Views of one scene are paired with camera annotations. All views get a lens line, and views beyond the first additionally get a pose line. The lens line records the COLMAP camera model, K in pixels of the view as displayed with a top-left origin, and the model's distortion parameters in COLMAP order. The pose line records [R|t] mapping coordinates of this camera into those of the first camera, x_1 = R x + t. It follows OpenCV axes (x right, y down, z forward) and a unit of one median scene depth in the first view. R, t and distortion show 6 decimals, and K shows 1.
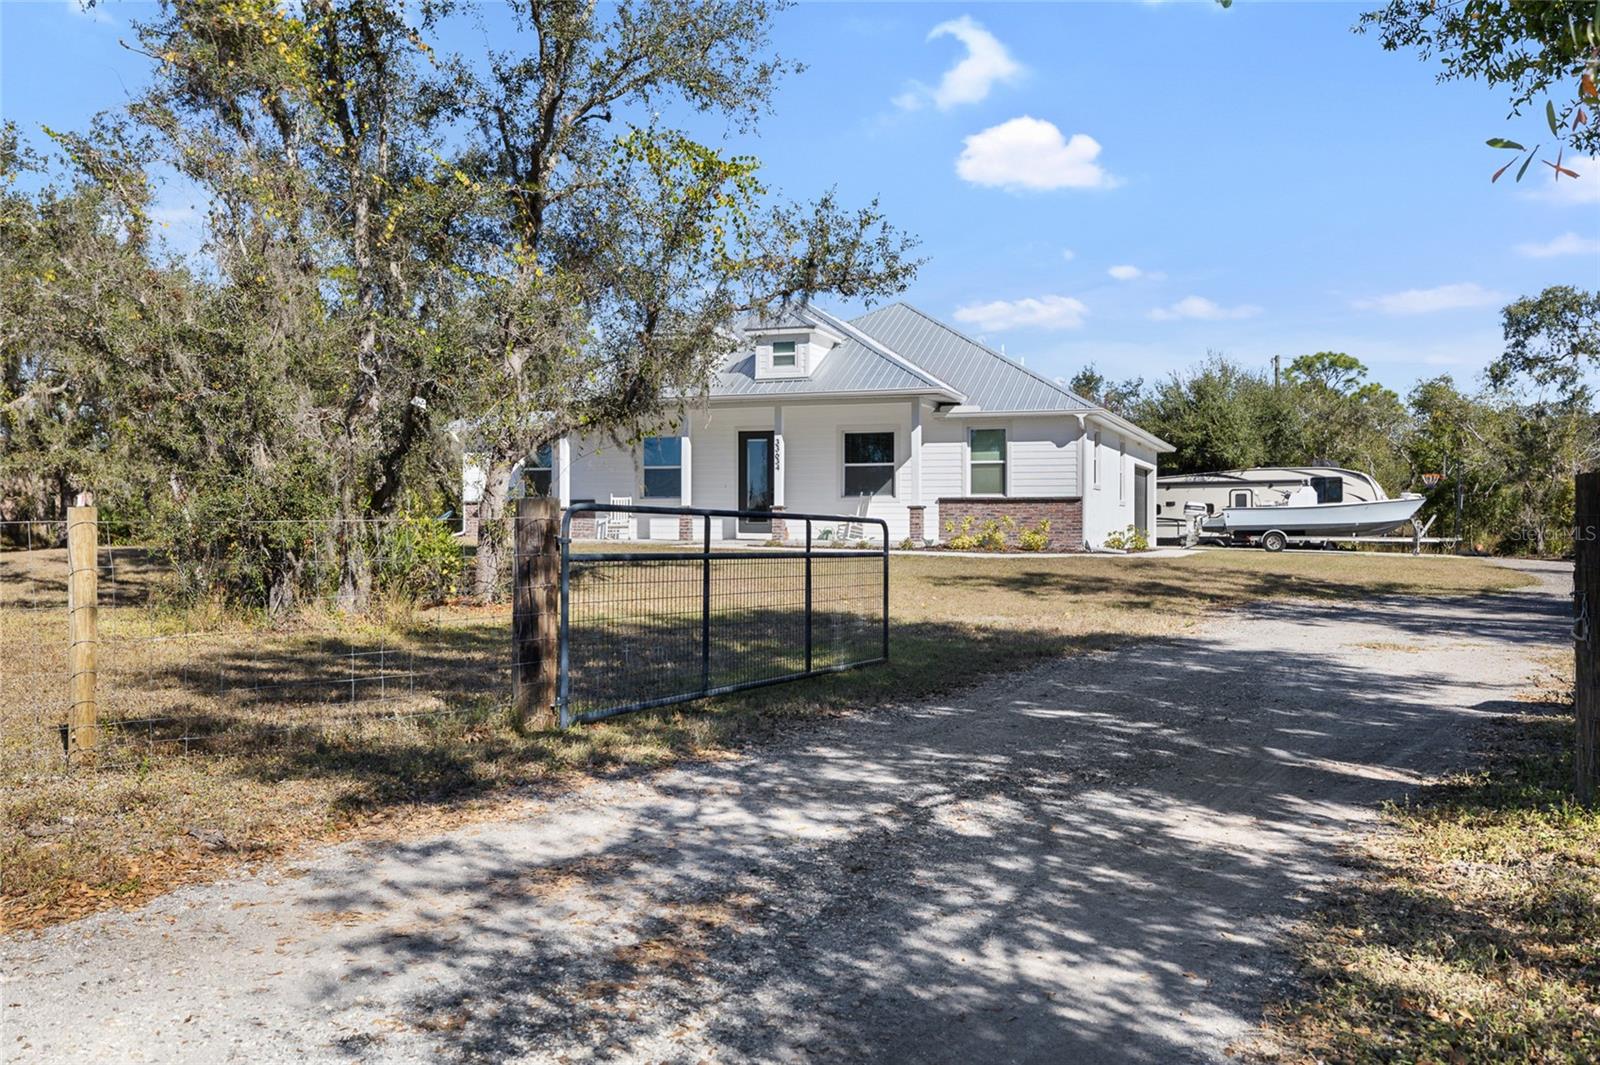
lens RADIAL K [[1437.3, 0, 800.0], [0, 1437.3, 532.5], [0, 0, 1]] dist [0.049799, -0.010825]
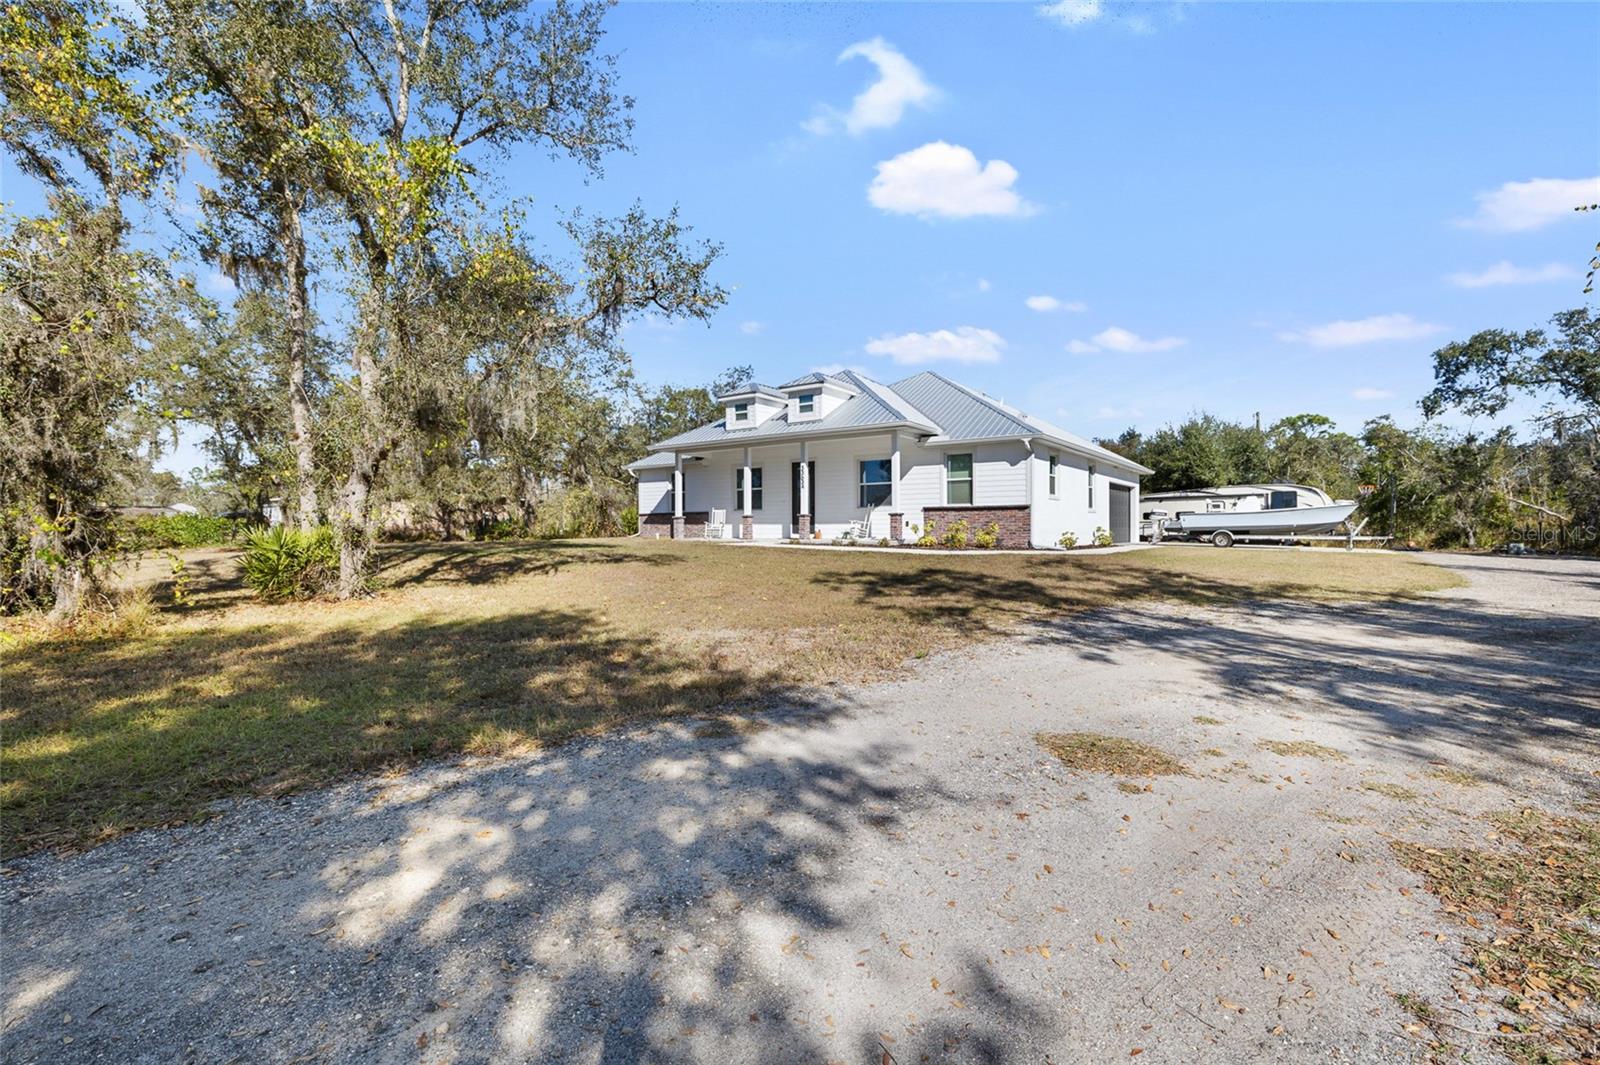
lens RADIAL K [[725.5, 0, 800.0], [0, 725.5, 532.5], [0, 0, 1]] dist [0.003863, 0.001214]
pose [[0.962227, -0.002749, -0.272234, 0.135934], [0.002974, 0.999995, 0.000413, -0.001173], [0.272232, -0.001207, 0.962231, 0.262369]]
